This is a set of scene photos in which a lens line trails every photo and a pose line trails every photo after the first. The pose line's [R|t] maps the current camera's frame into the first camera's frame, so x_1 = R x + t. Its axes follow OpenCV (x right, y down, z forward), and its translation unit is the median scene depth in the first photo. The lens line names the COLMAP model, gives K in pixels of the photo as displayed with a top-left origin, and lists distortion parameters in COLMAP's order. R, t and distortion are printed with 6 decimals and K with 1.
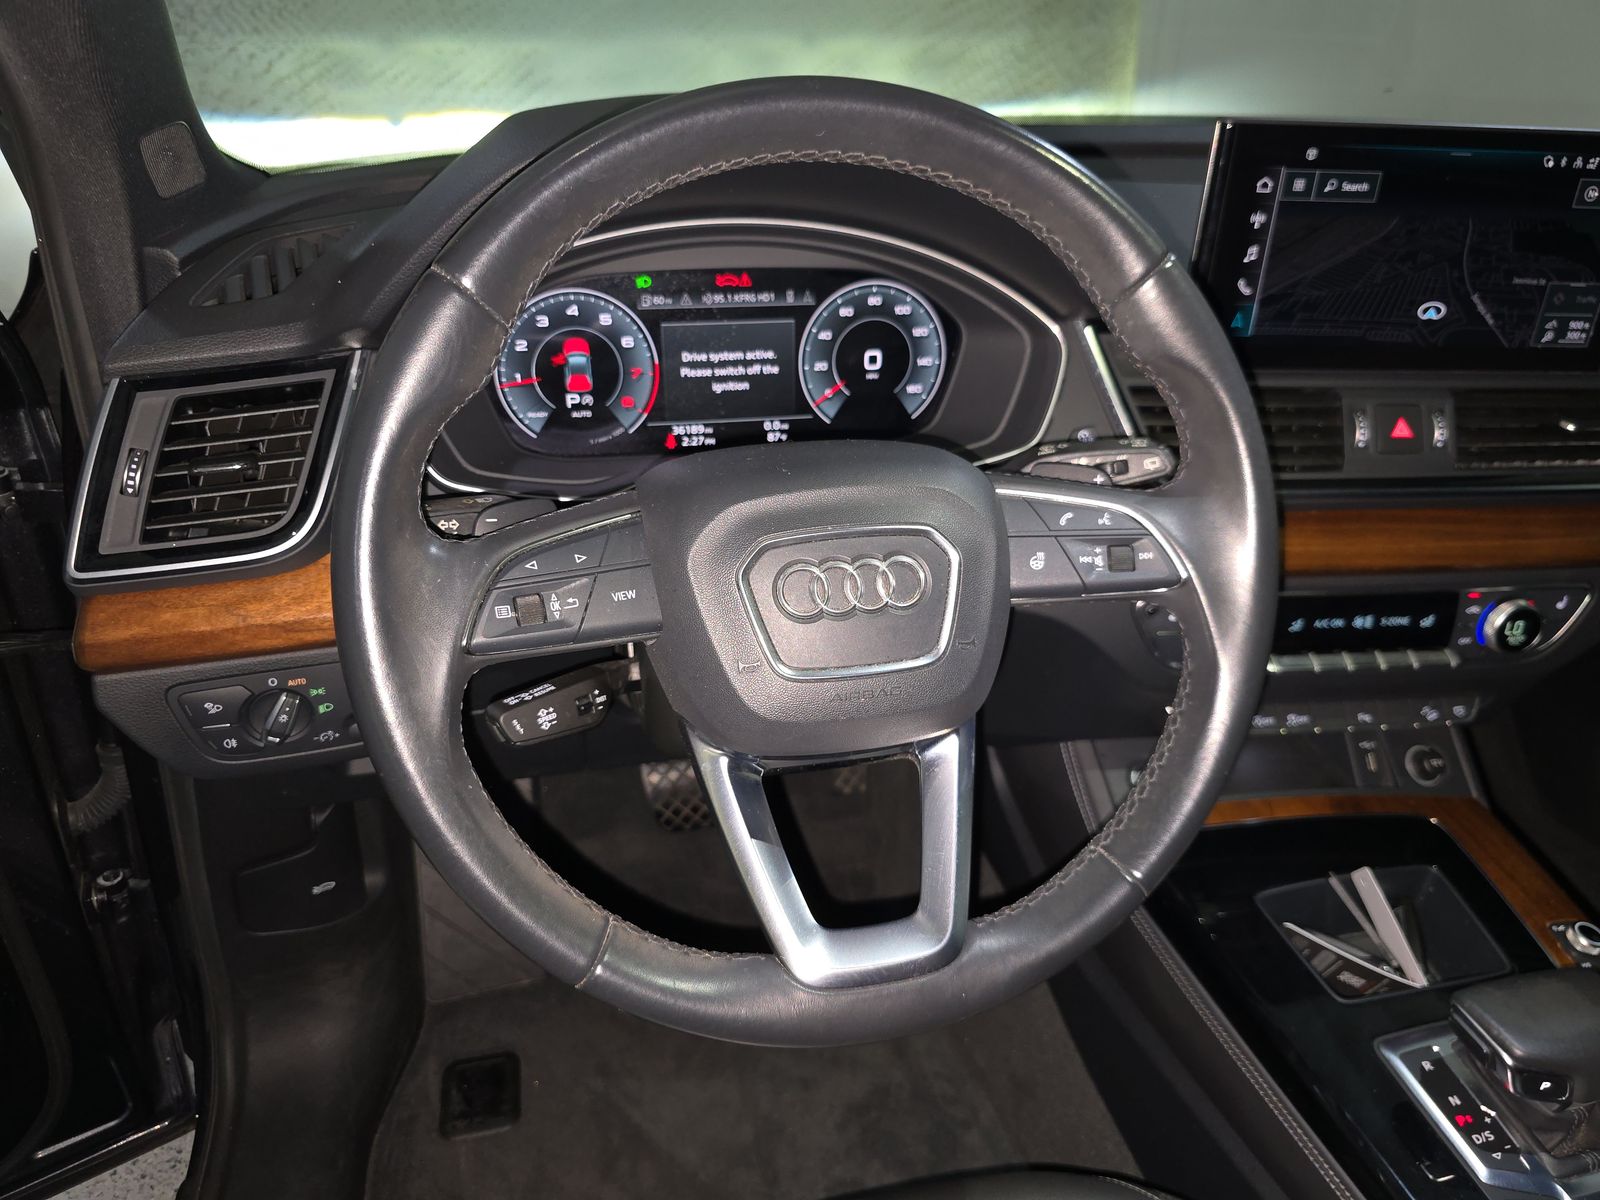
lens RADIAL K [[1071.0, 0, 802.5], [0, 1071.0, 596.8], [0, 0, 1]] dist [0.043735, -0.044322]
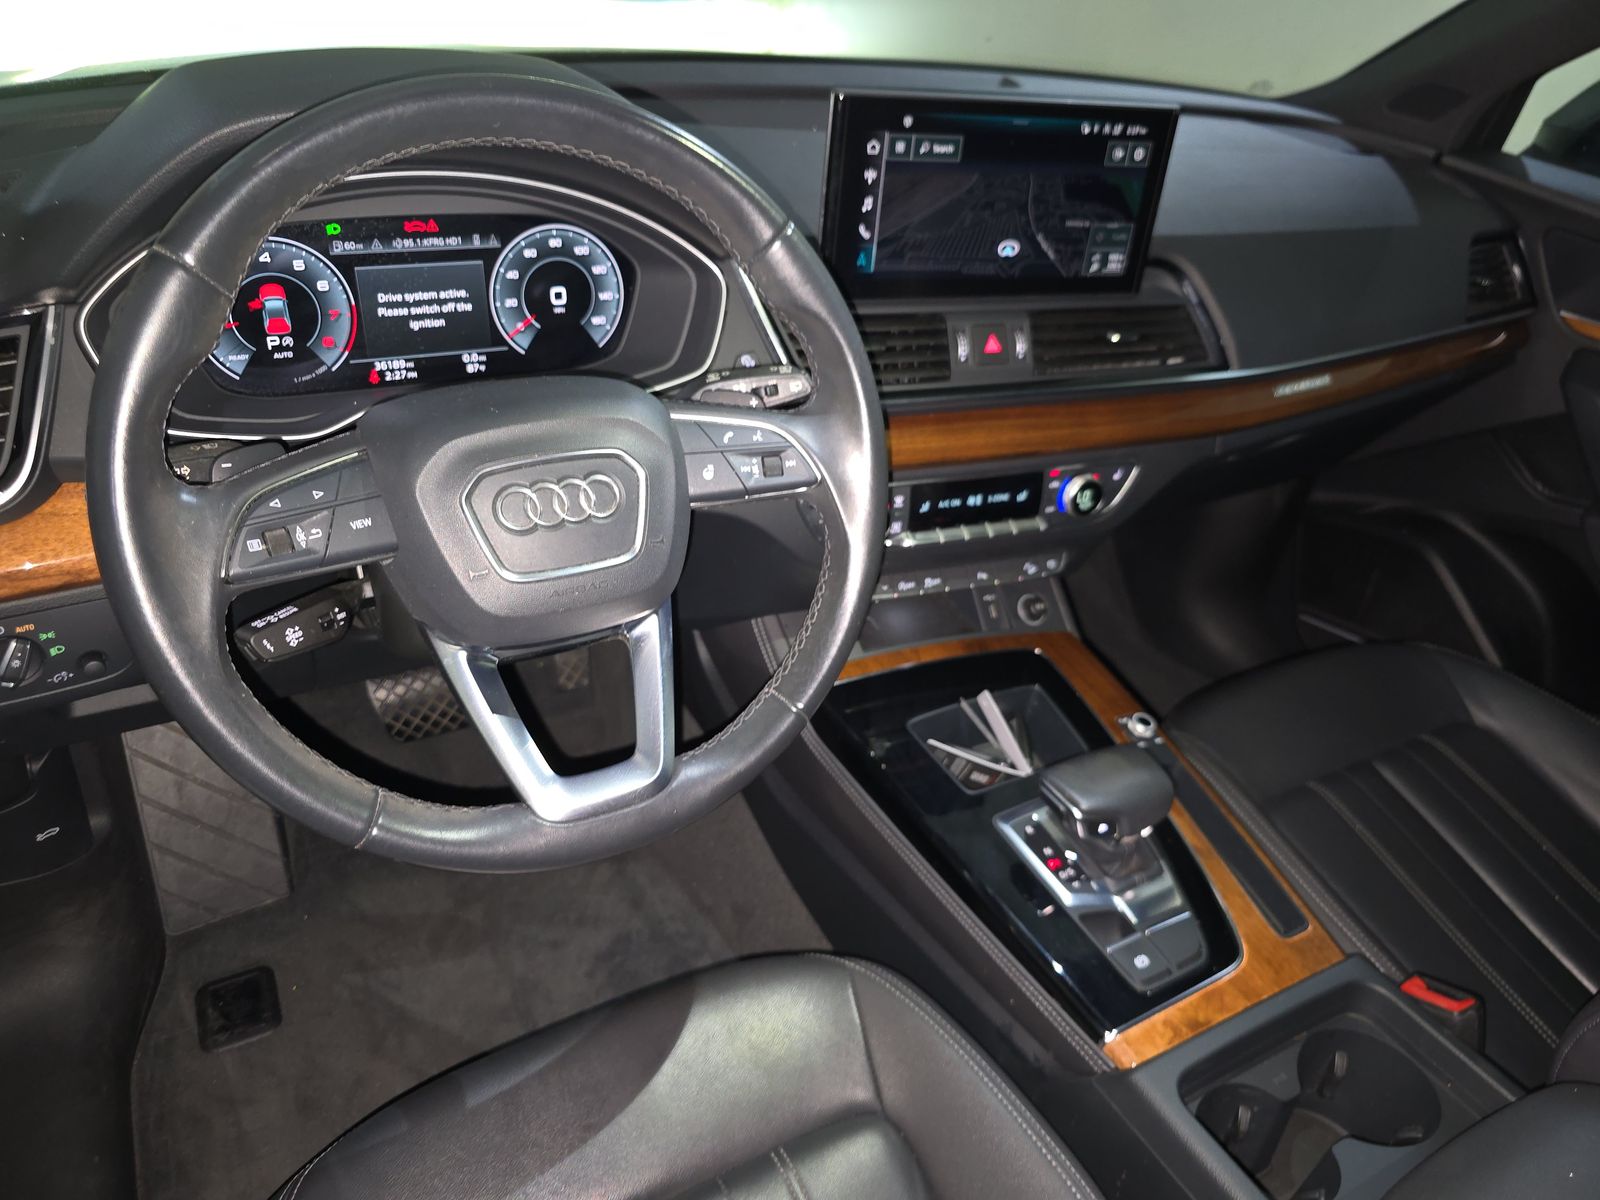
lens RADIAL K [[1071.0, 0, 802.5], [0, 1071.0, 596.8], [0, 0, 1]] dist [0.043735, -0.044322]
pose [[0.961643, -0.091703, 0.258520, -0.009407], [0.067615, 0.992627, 0.100593, -0.005112], [-0.265838, -0.079255, 0.960754, -0.179455]]
